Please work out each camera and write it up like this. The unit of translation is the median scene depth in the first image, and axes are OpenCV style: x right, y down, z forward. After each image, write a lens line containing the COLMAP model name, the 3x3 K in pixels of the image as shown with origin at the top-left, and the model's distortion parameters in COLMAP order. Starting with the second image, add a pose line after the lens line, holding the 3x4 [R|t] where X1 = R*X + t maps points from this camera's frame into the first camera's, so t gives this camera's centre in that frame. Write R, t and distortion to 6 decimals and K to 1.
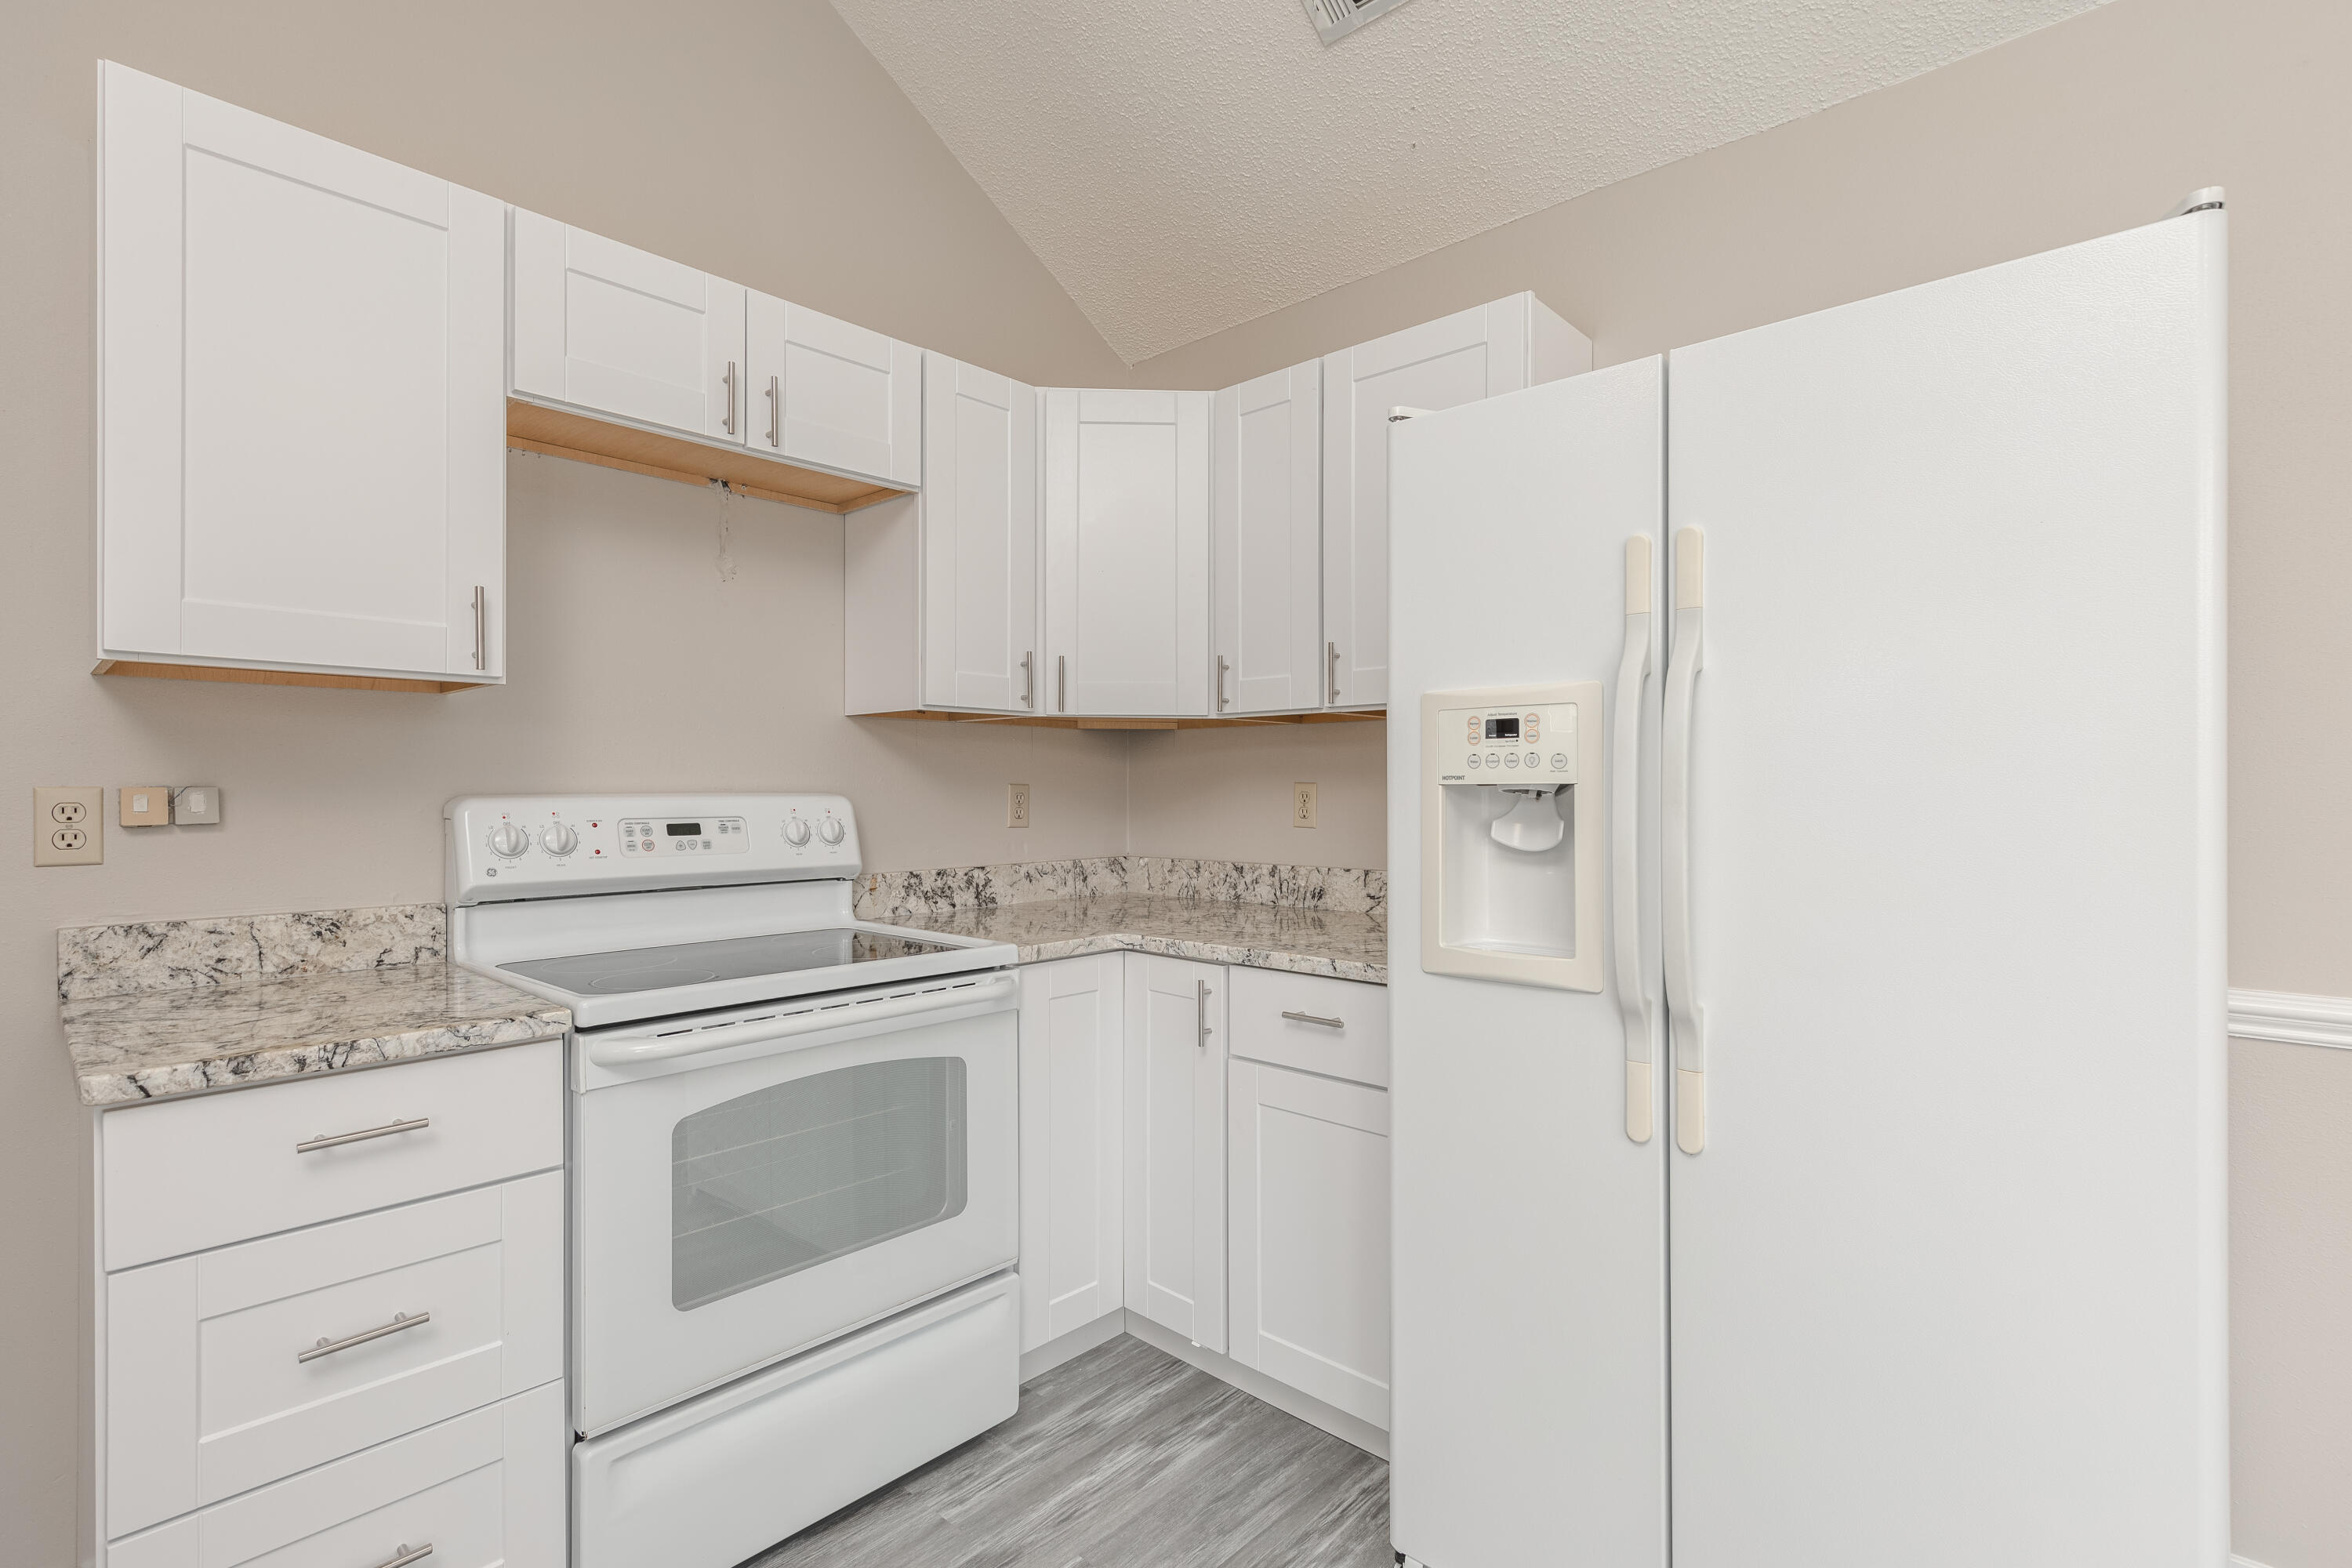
lens RADIAL K [[1084.7, 0, 1163.0], [0, 1084.7, 789.3], [0, 0, 1]] dist [0.005817, -0.000979]
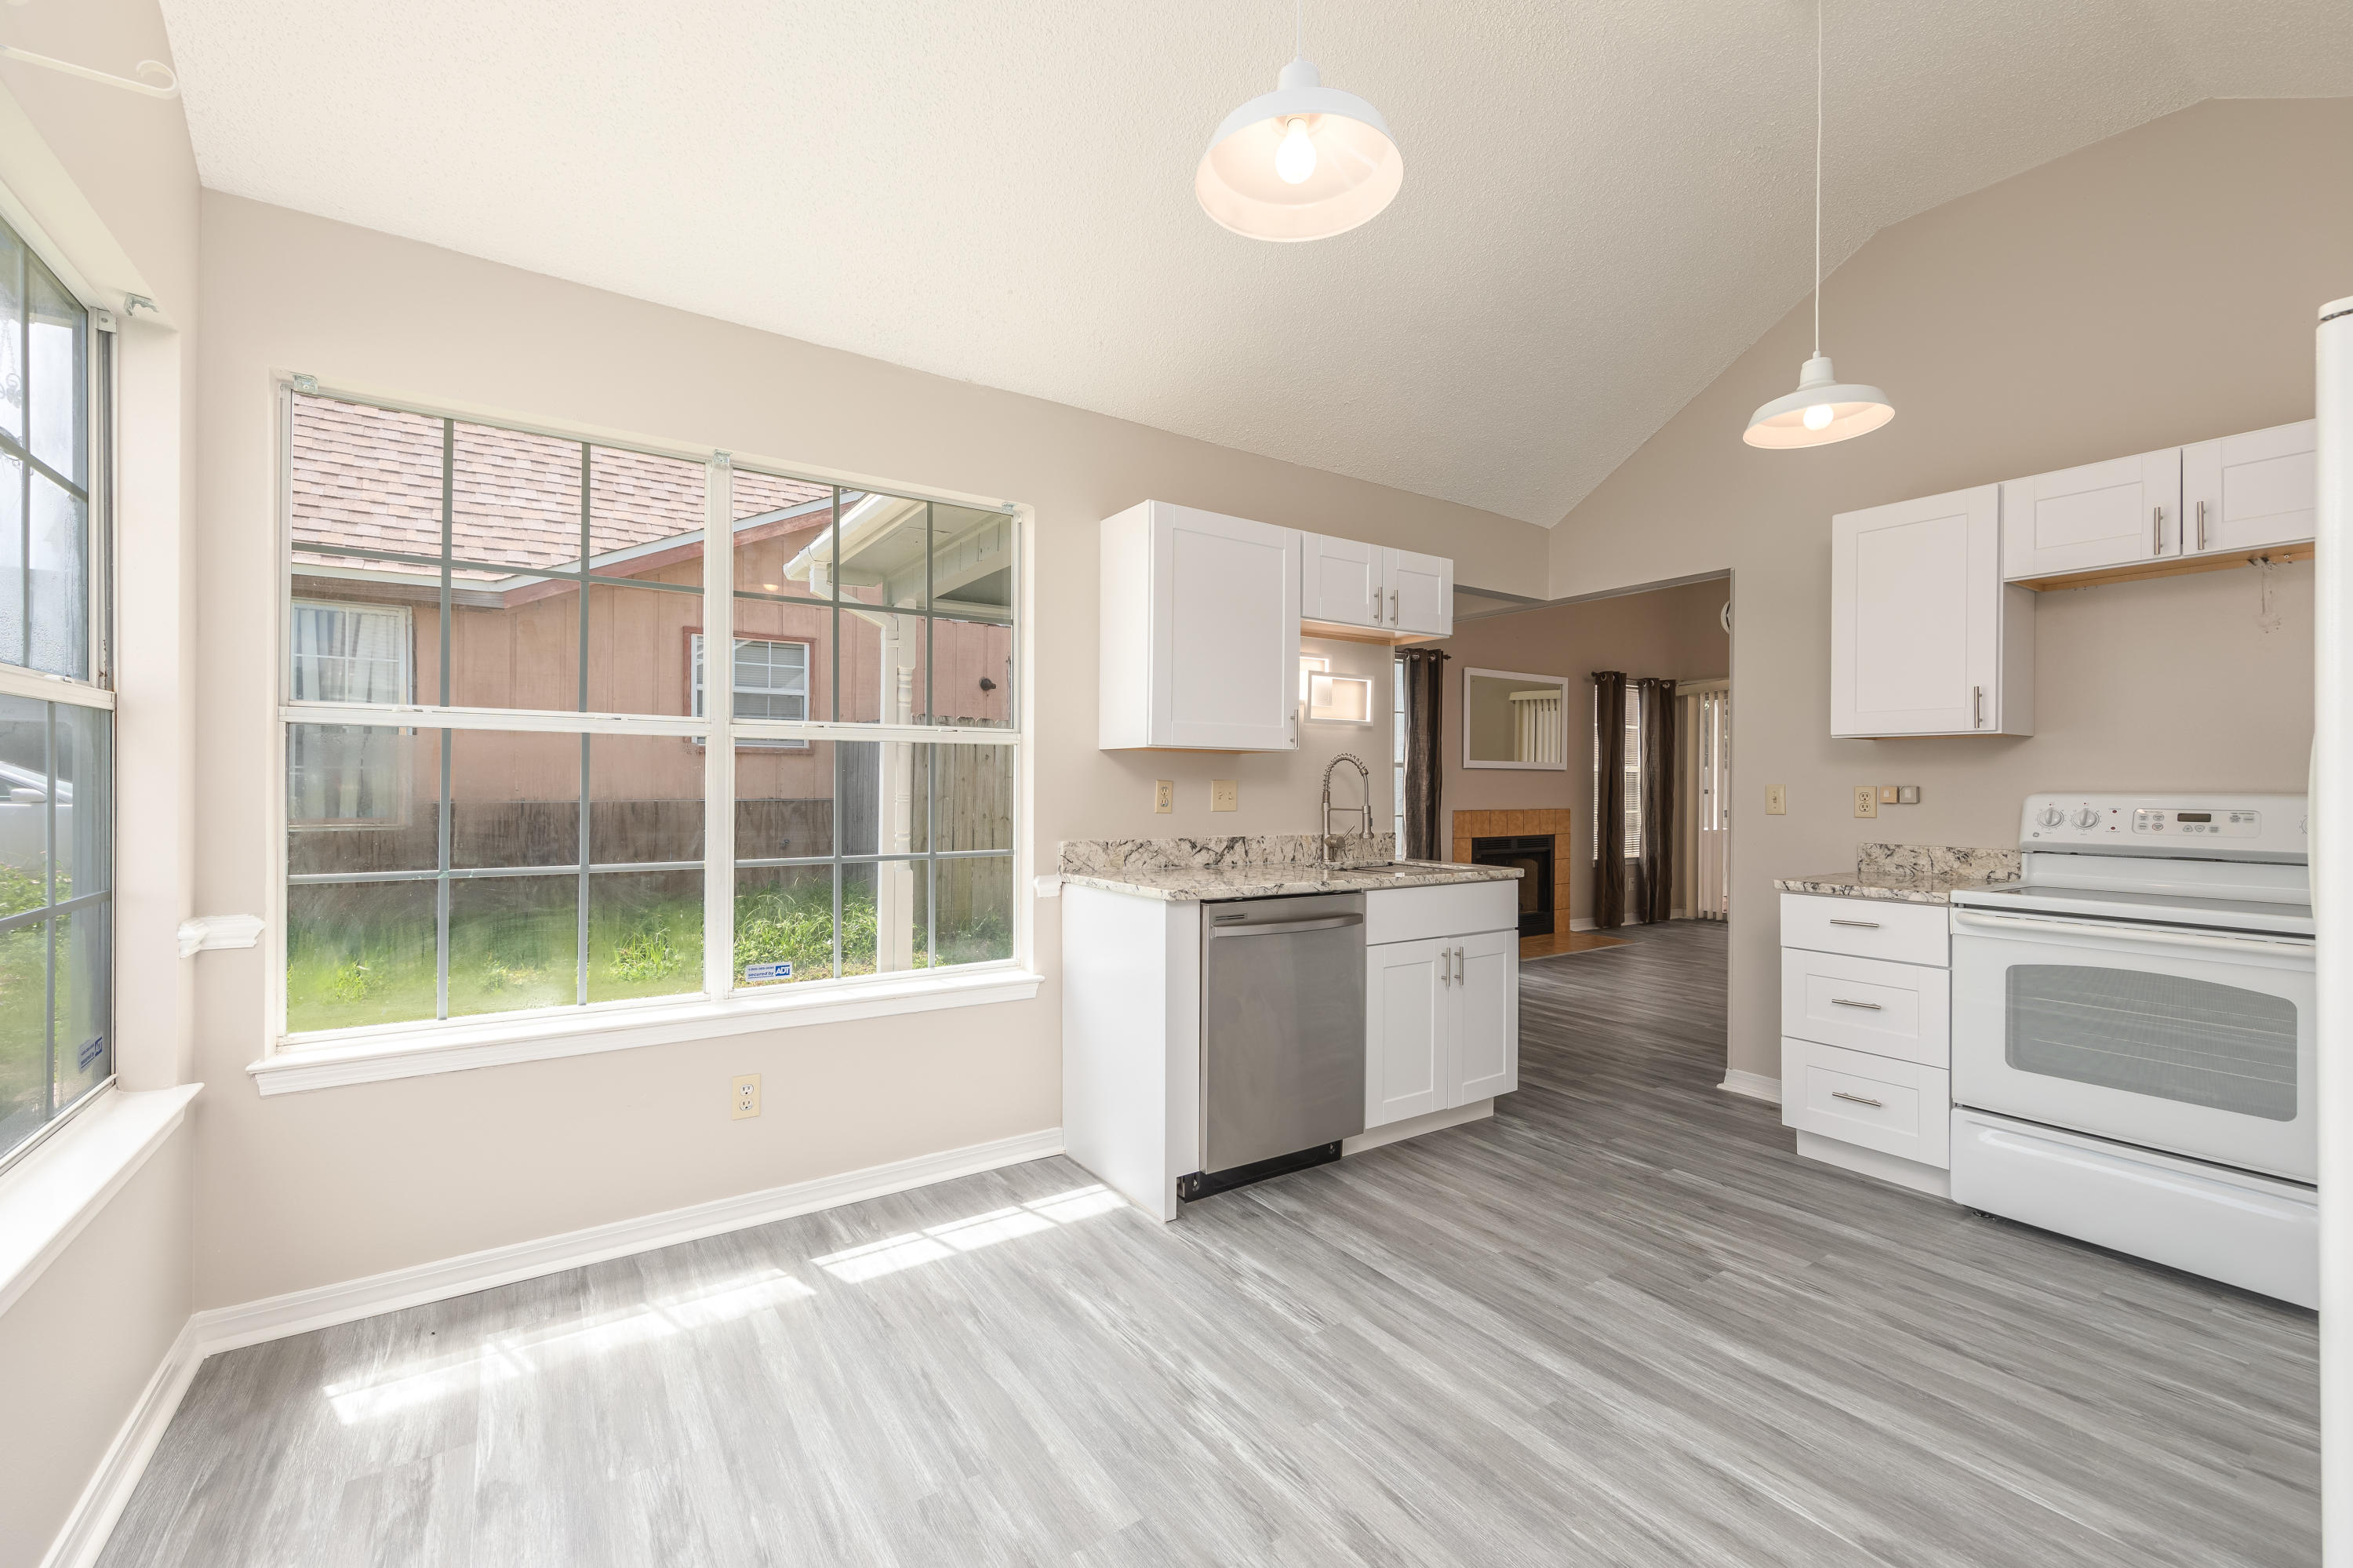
lens RADIAL K [[969.3, 0, 1177.9], [0, 969.3, 779.9], [0, 0, 1]] dist [0.006538, -0.000257]
pose [[-0.229892, -0.004121, -0.973207, 1.306740], [-0.008428, 0.999962, -0.002243, 0.001217], [0.973180, 0.007687, -0.229918, -0.012193]]
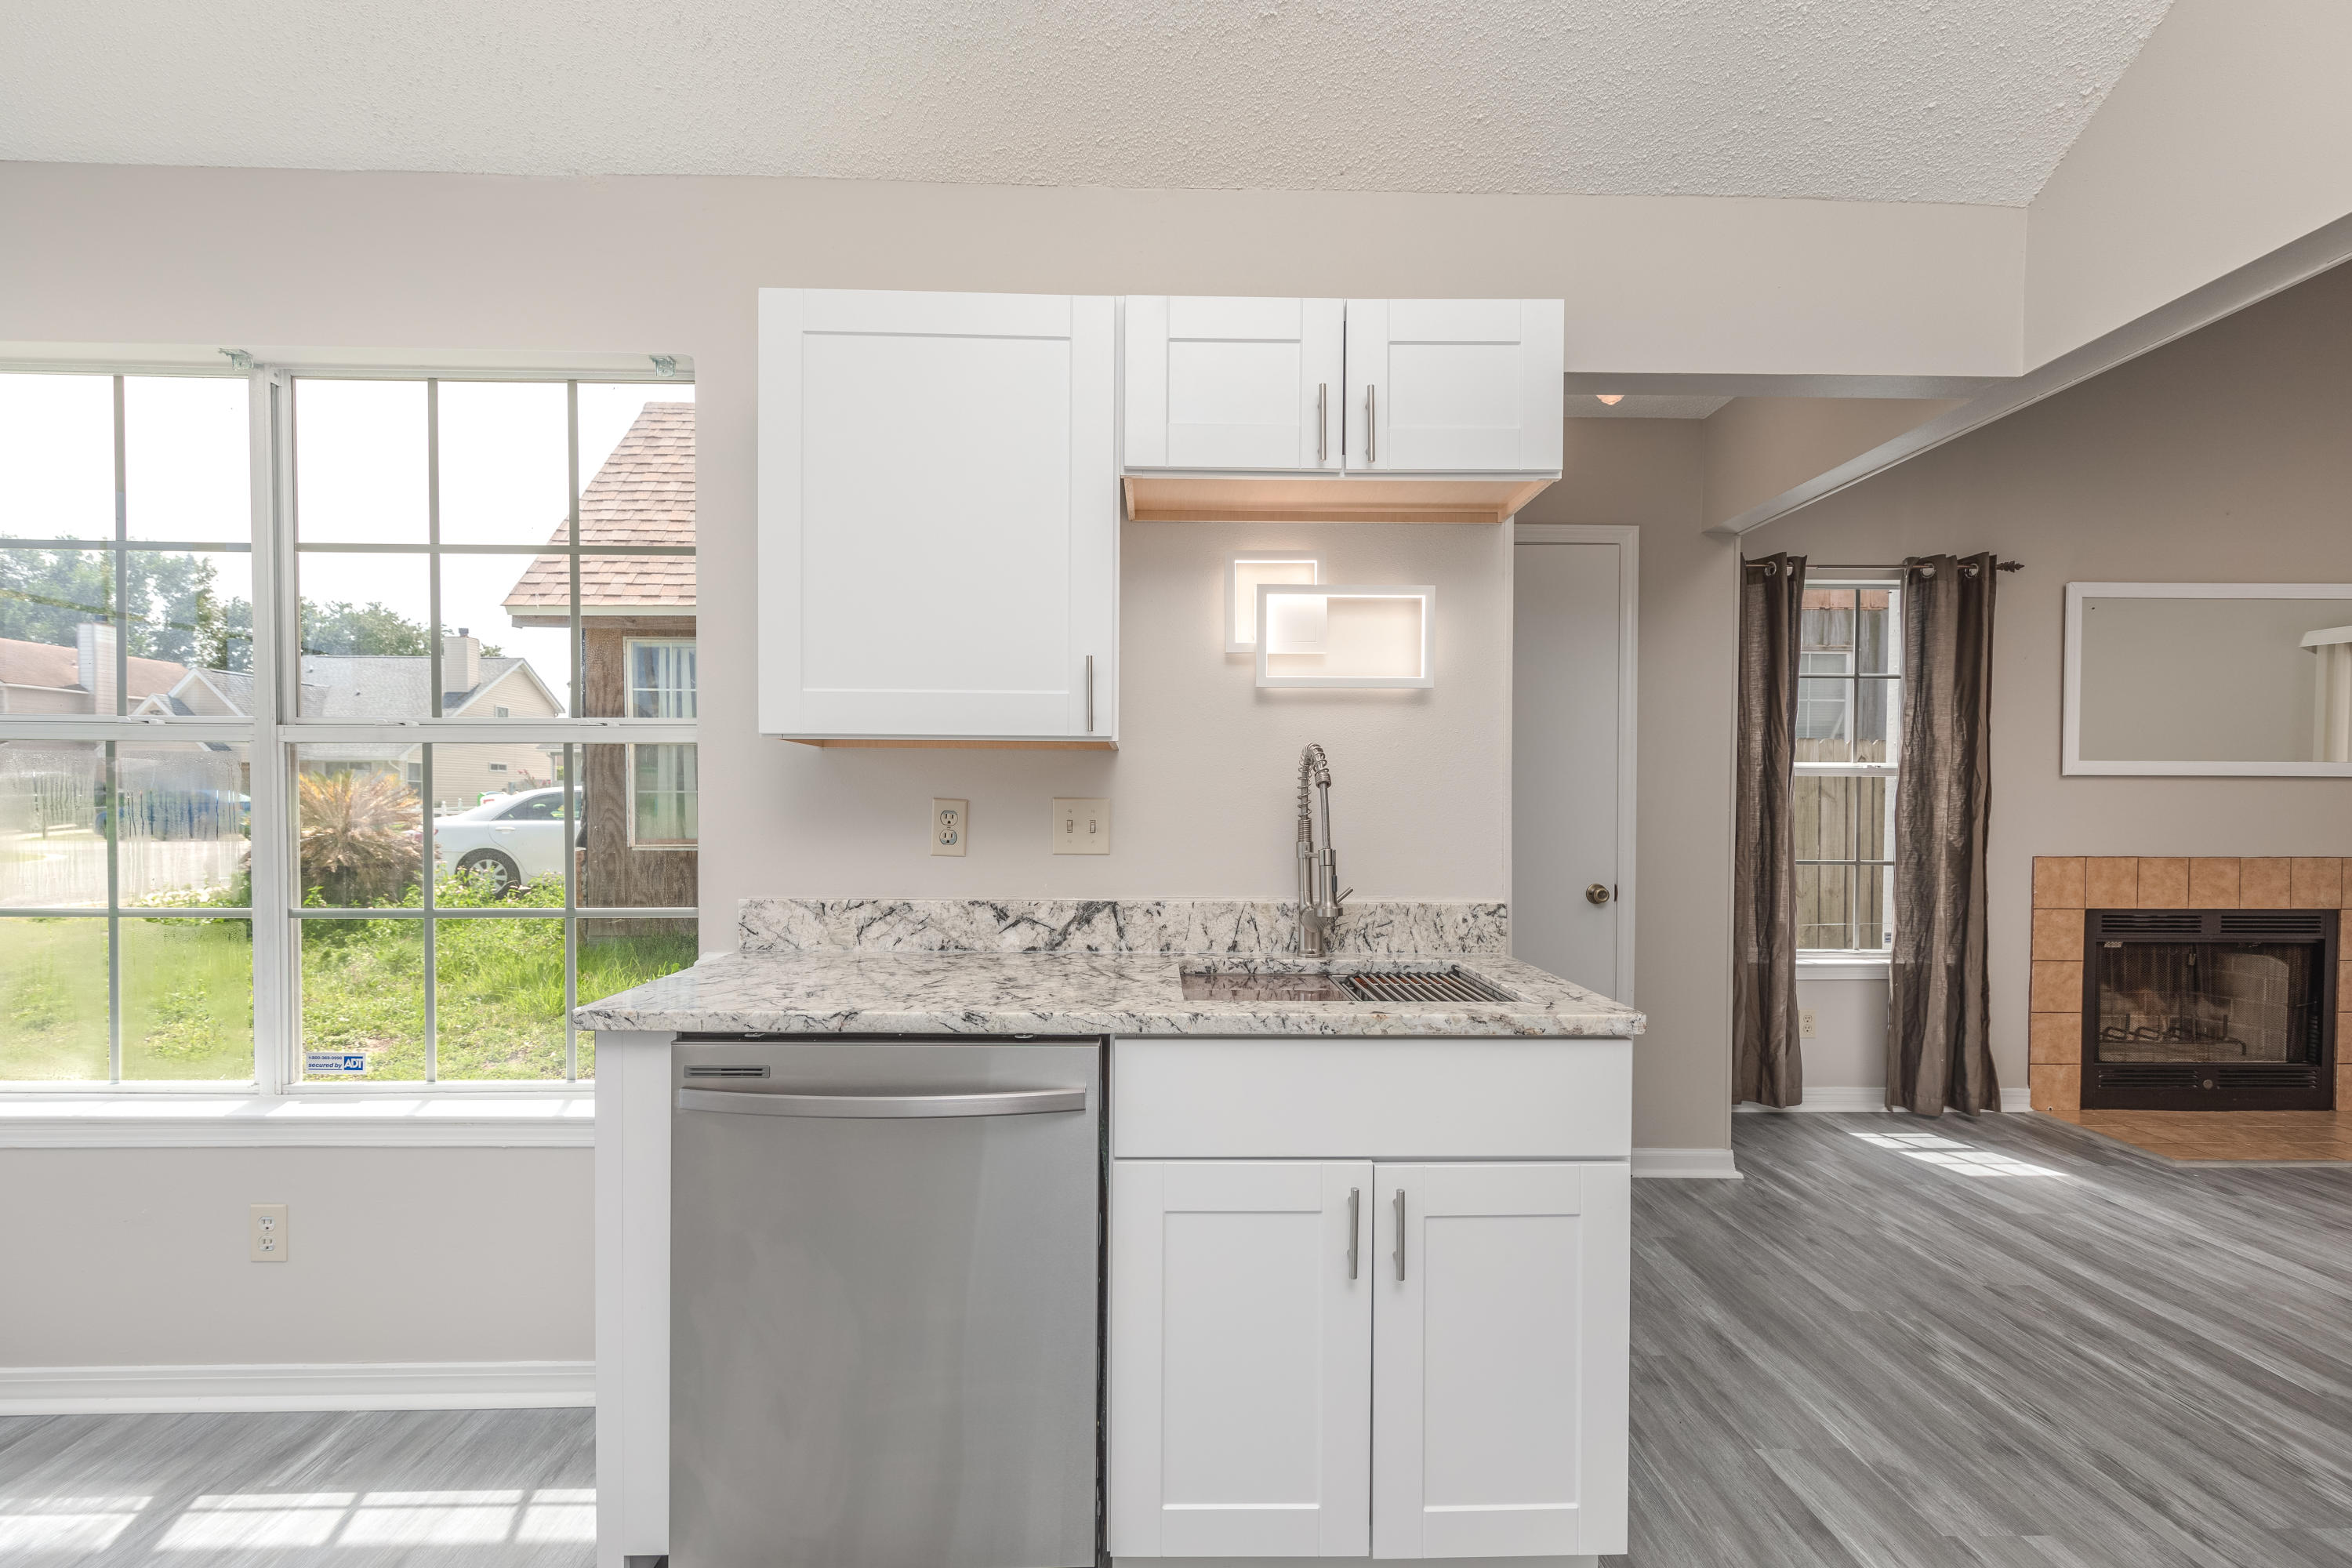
lens RADIAL K [[1084.7, 0, 1172.9], [0, 1084.7, 823.1], [0, 0, 1]] dist [0.005817, -0.000979]
pose [[-0.716211, 0.010336, -0.697808, 0.159864], [-0.006016, 0.999762, 0.020983, -0.001542], [0.697858, 0.019226, -0.715978, 0.562872]]
